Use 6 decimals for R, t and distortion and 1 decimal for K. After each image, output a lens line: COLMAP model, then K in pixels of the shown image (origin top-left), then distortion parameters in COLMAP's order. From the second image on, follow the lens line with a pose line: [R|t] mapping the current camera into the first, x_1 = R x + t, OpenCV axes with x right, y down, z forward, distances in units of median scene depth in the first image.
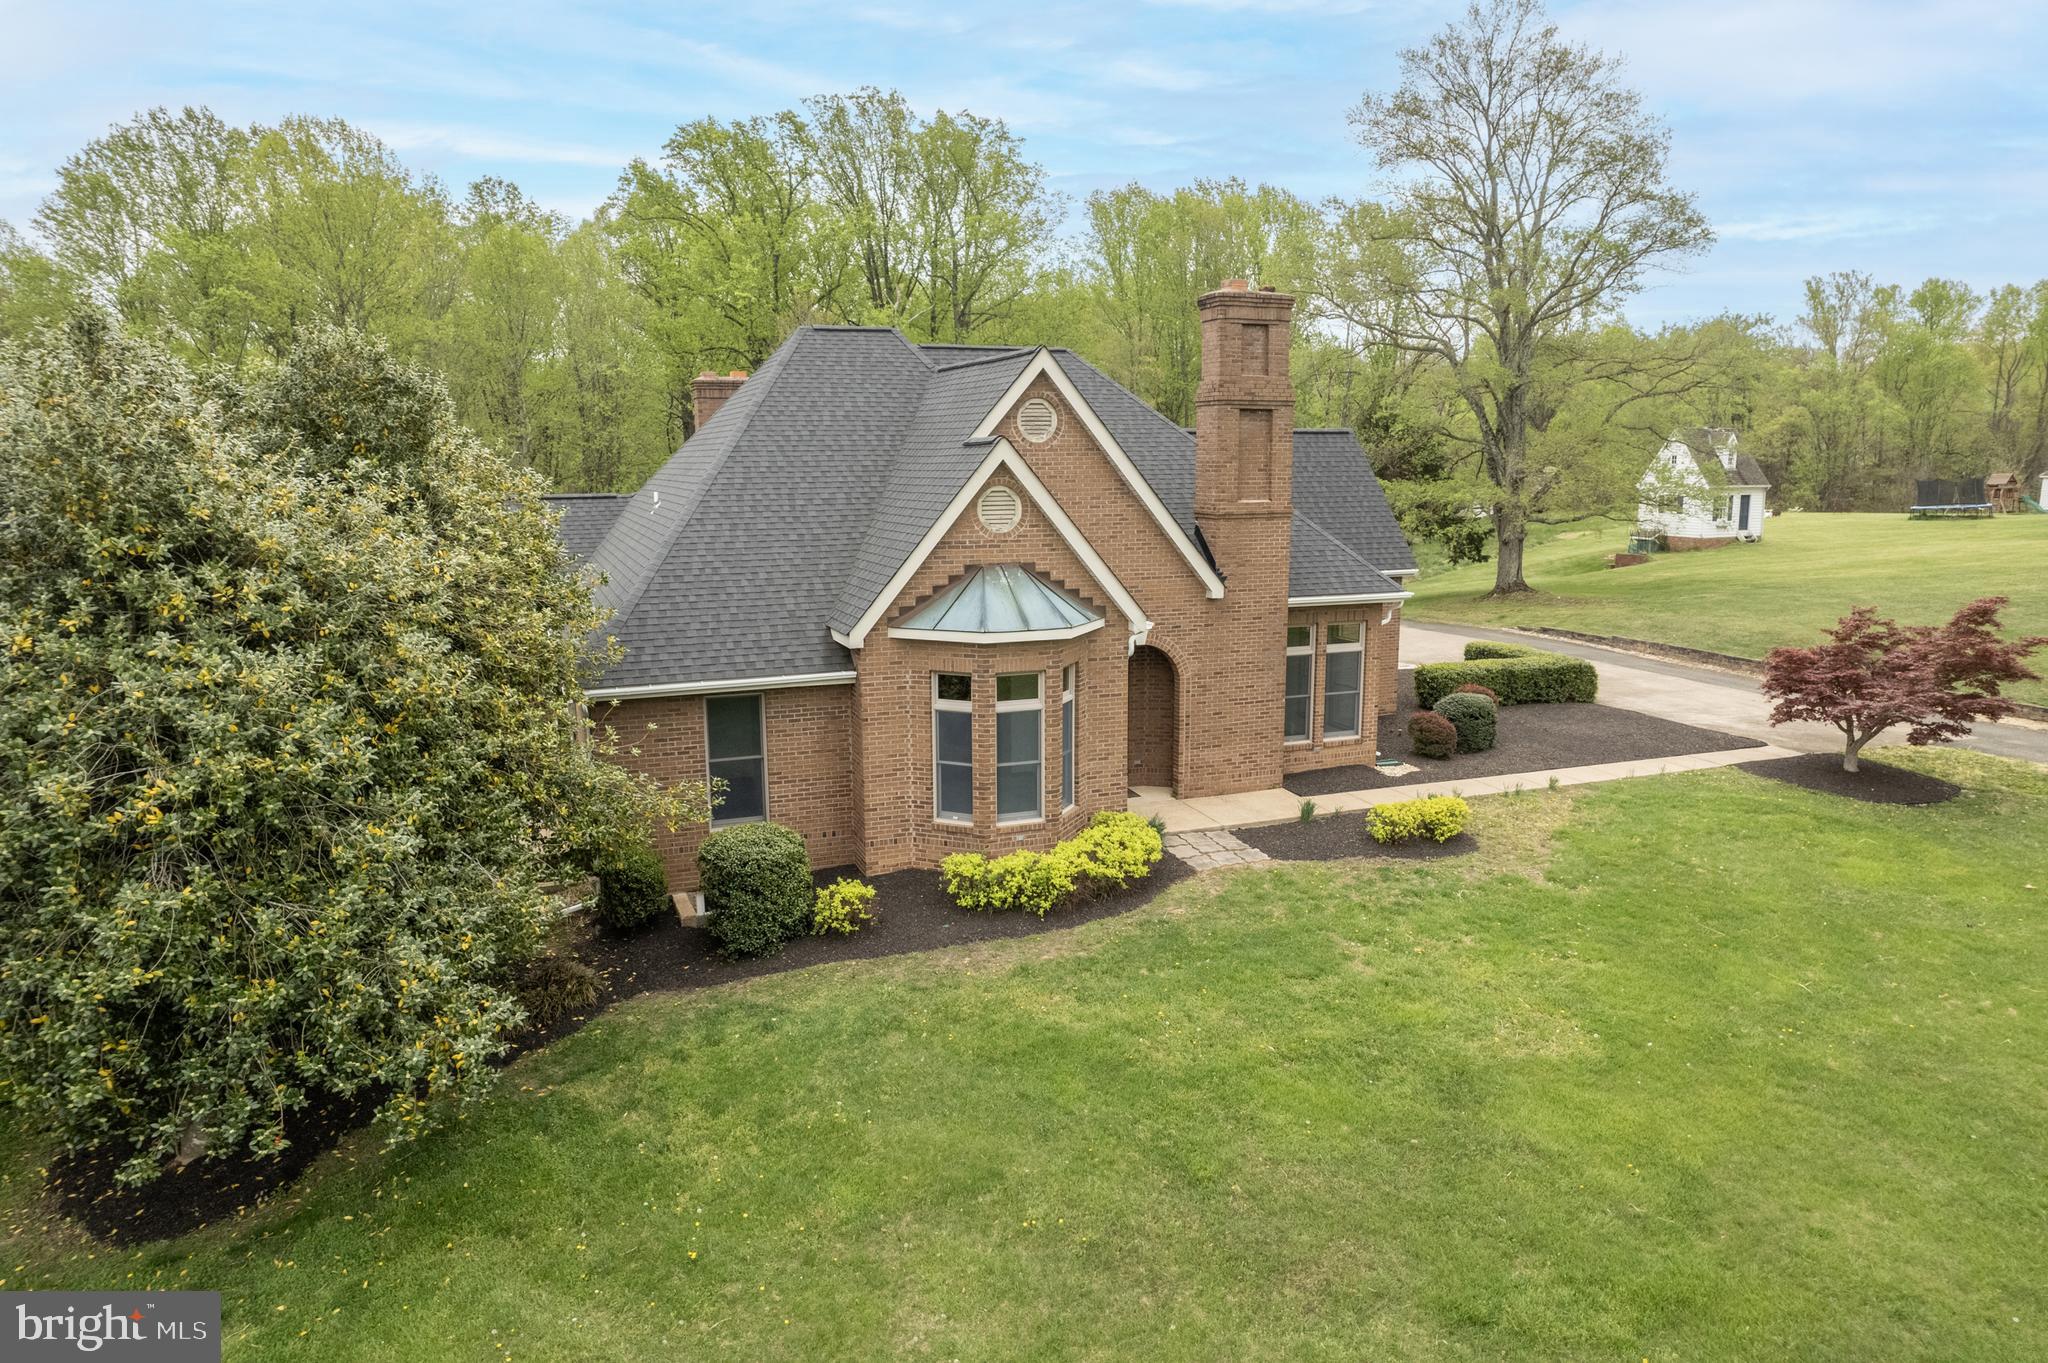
lens RADIAL K [[1312.6, 0, 1032.2], [0, 1312.6, 682.5], [0, 0, 1]] dist [-0.076321, 0.070942]
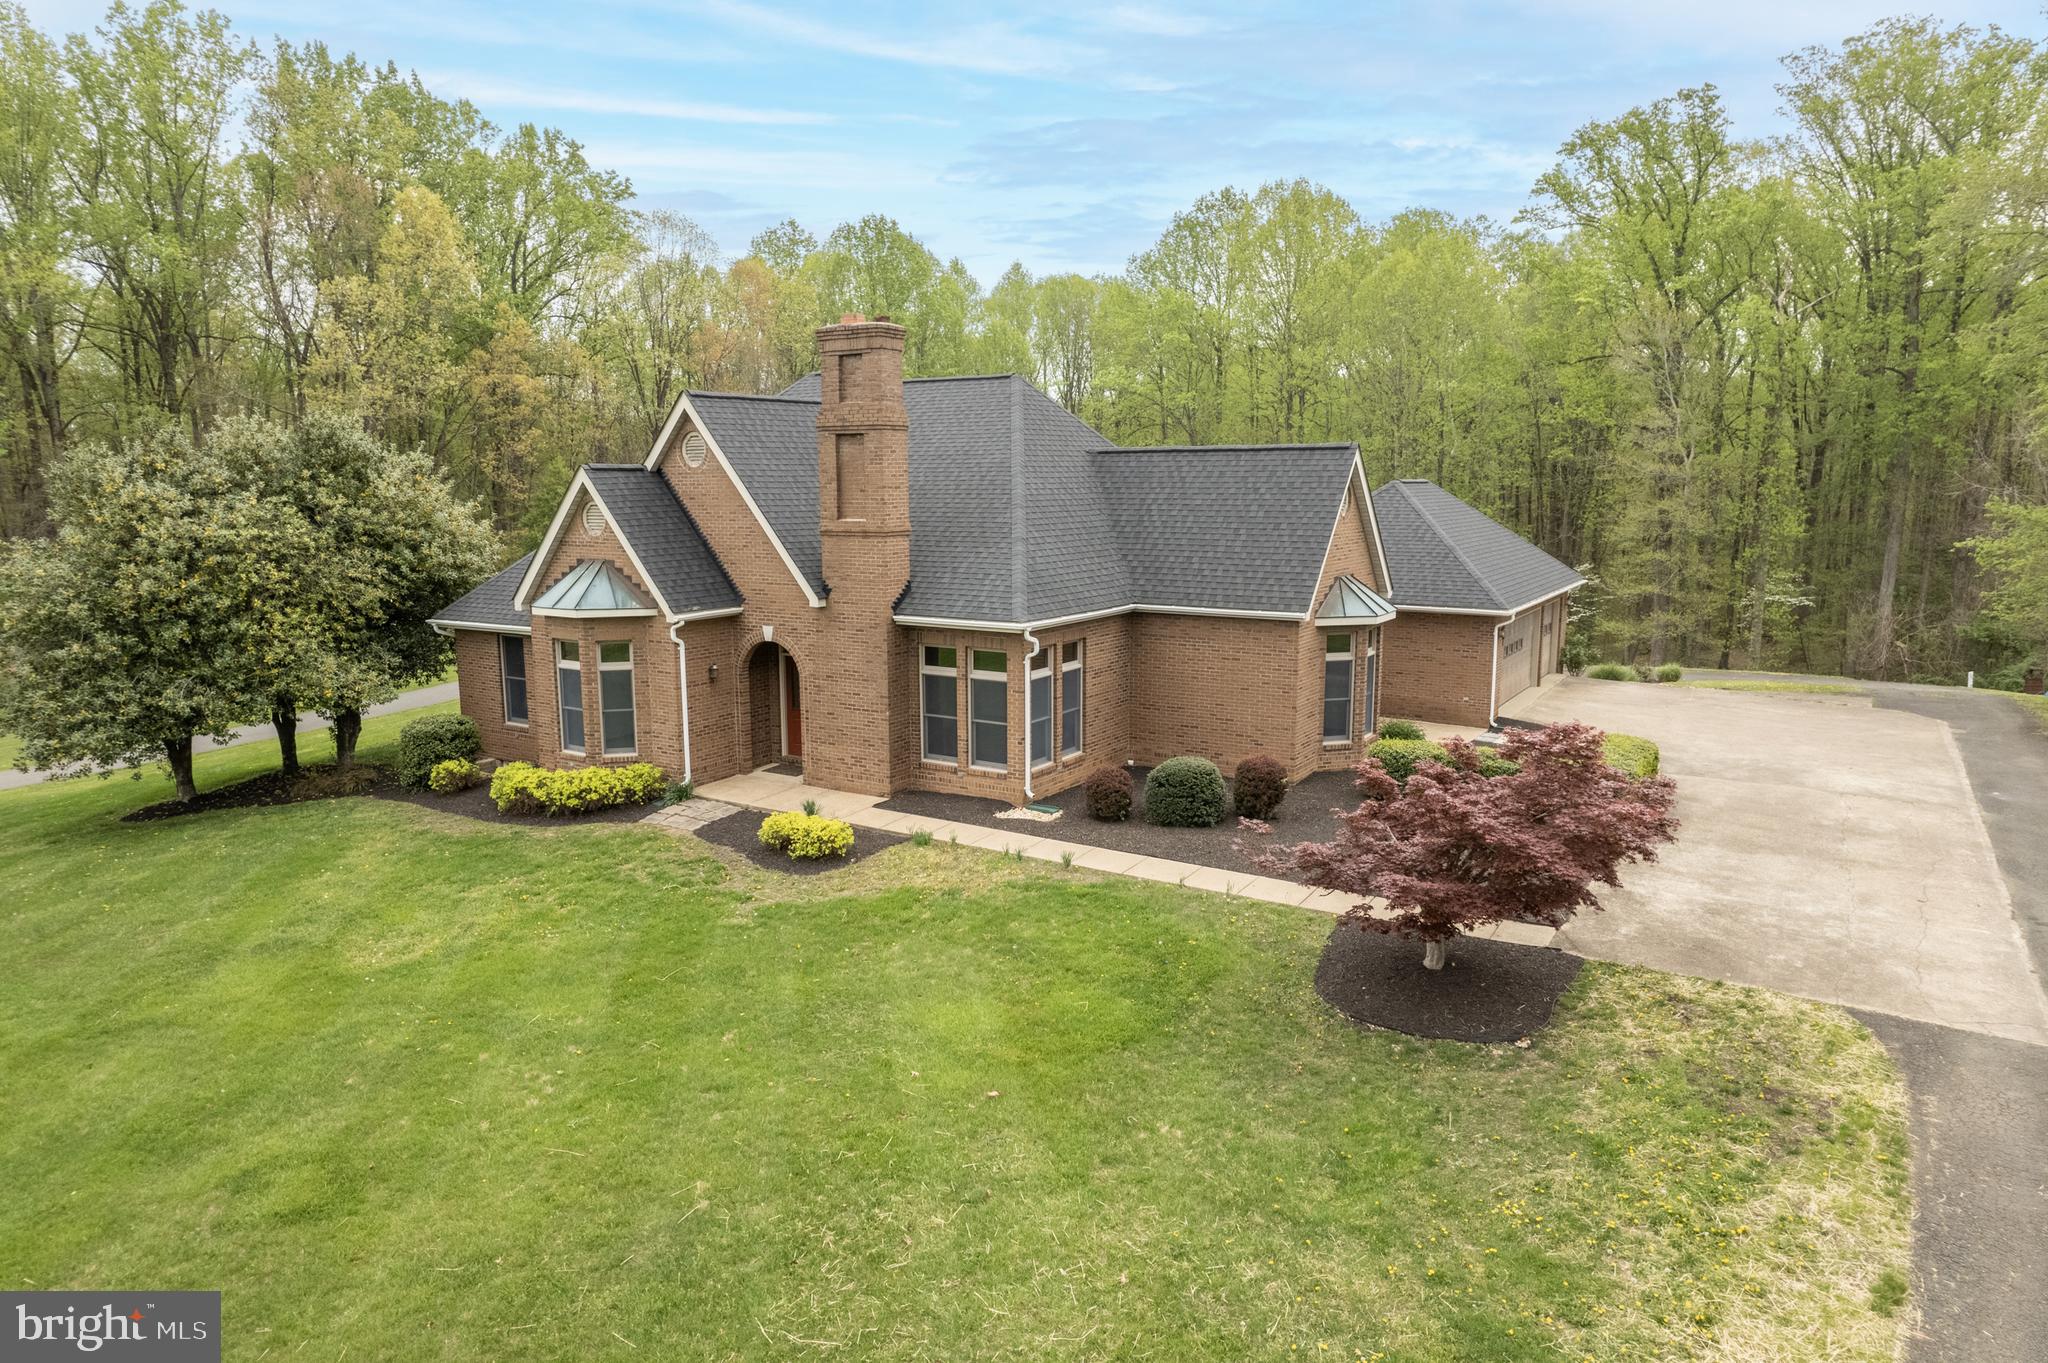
lens RADIAL K [[1312.6, 0, 1032.2], [0, 1312.6, 682.5], [0, 0, 1]] dist [-0.076321, 0.070942]
pose [[0.591016, 0.129370, -0.796218, 1.264172], [-0.135677, 0.988936, 0.059973, -0.103016], [0.795168, 0.072583, 0.602030, 0.545325]]
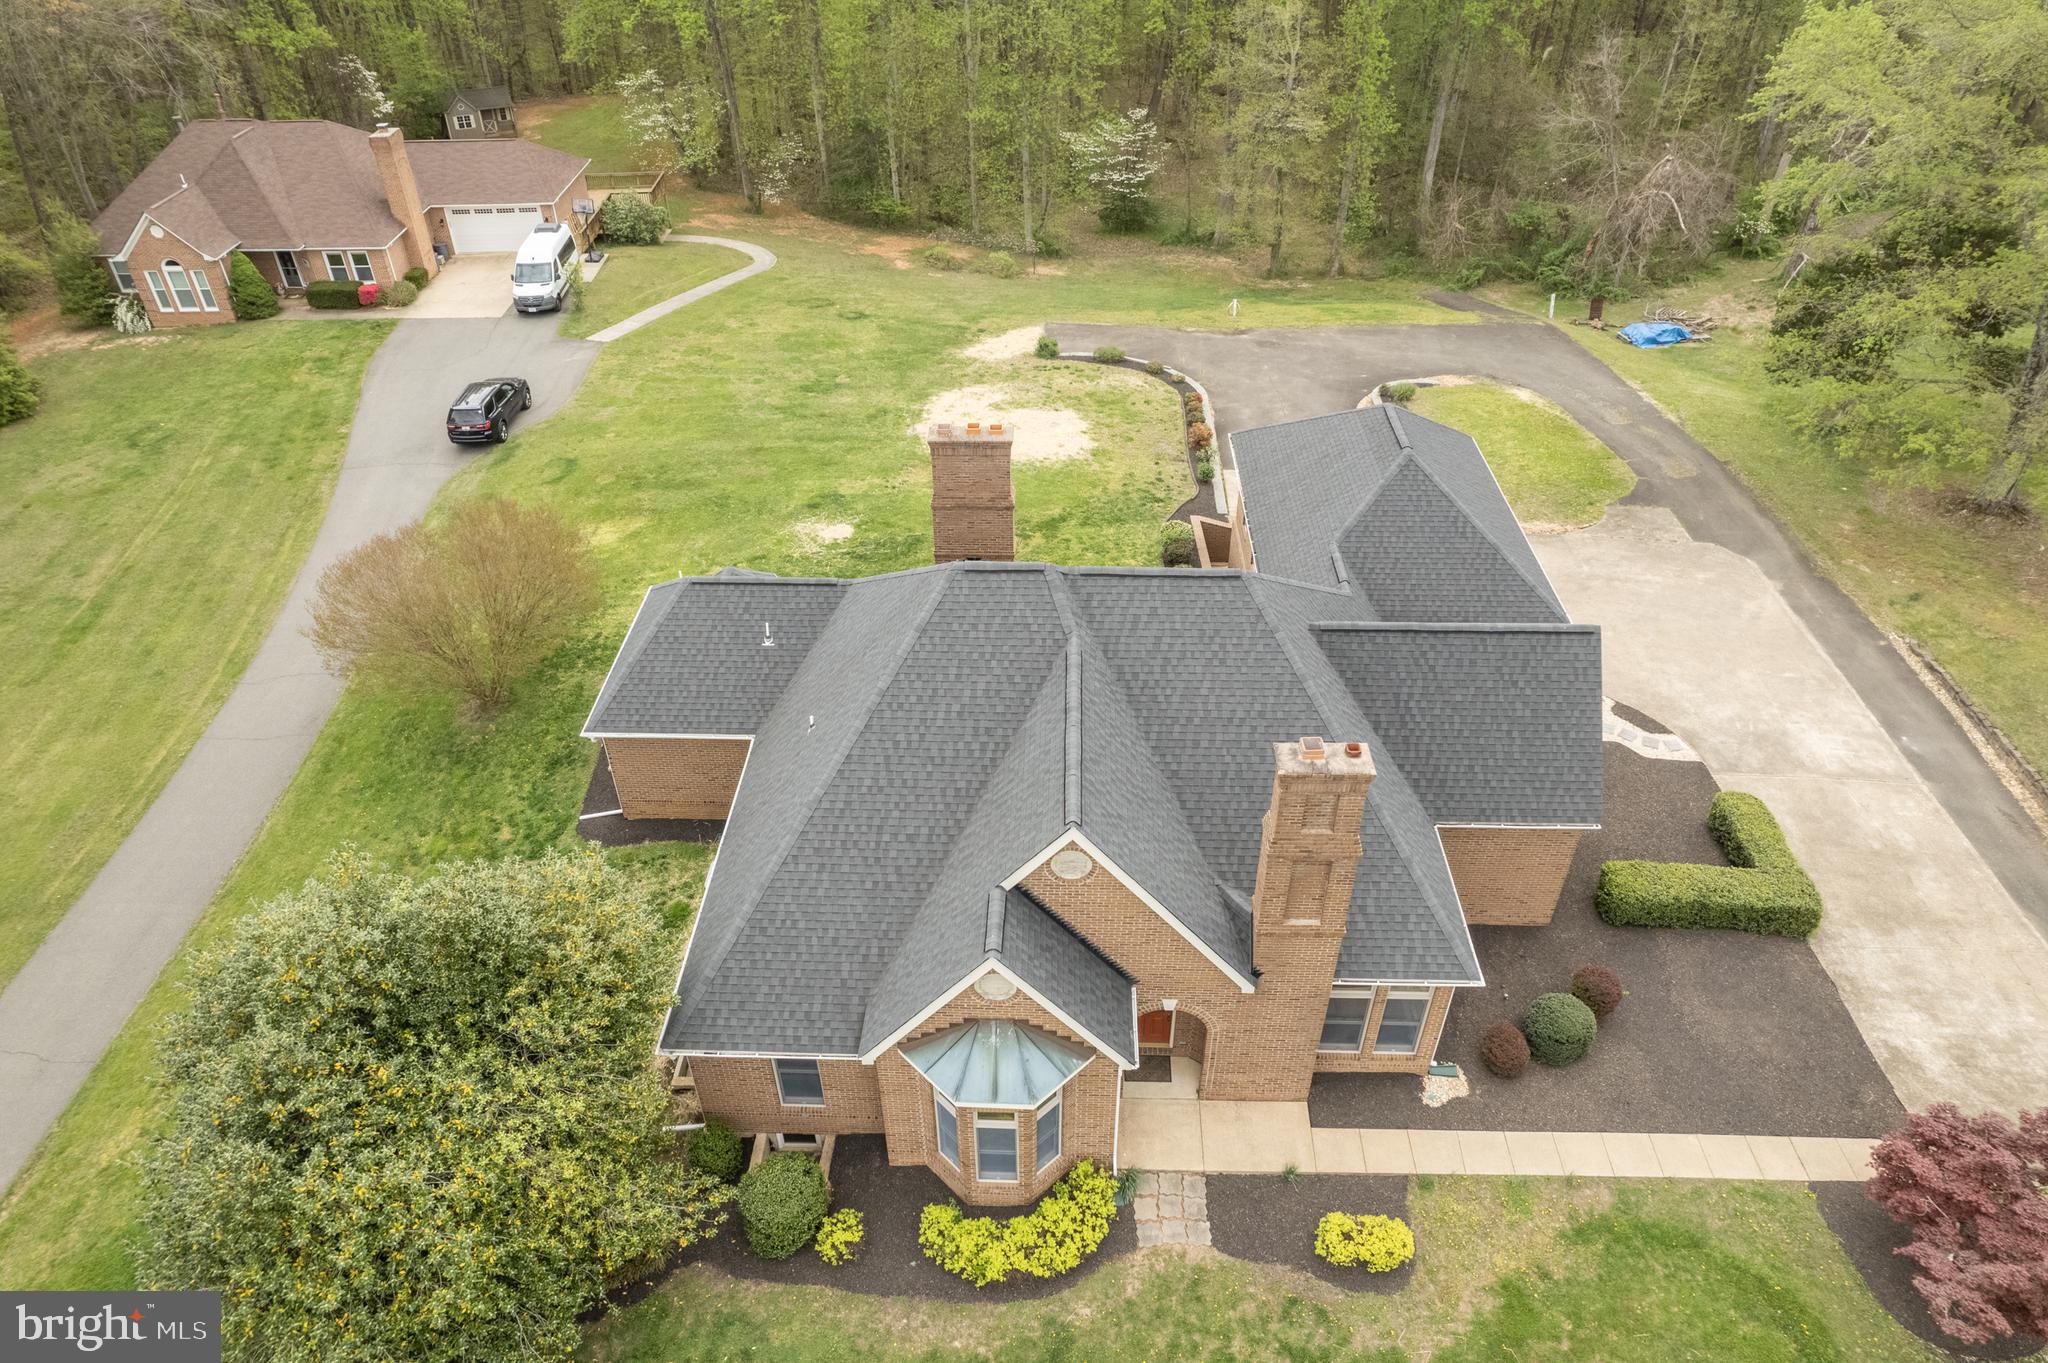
lens RADIAL K [[1312.6, 0, 1032.2], [0, 1312.6, 682.5], [0, 0, 1]] dist [-0.076321, 0.070942]
pose [[0.915942, 0.242364, -0.319860, 0.288846], [-0.066861, 0.878058, 0.473861, -0.862557], [0.395702, -0.412643, 0.820454, 0.188505]]
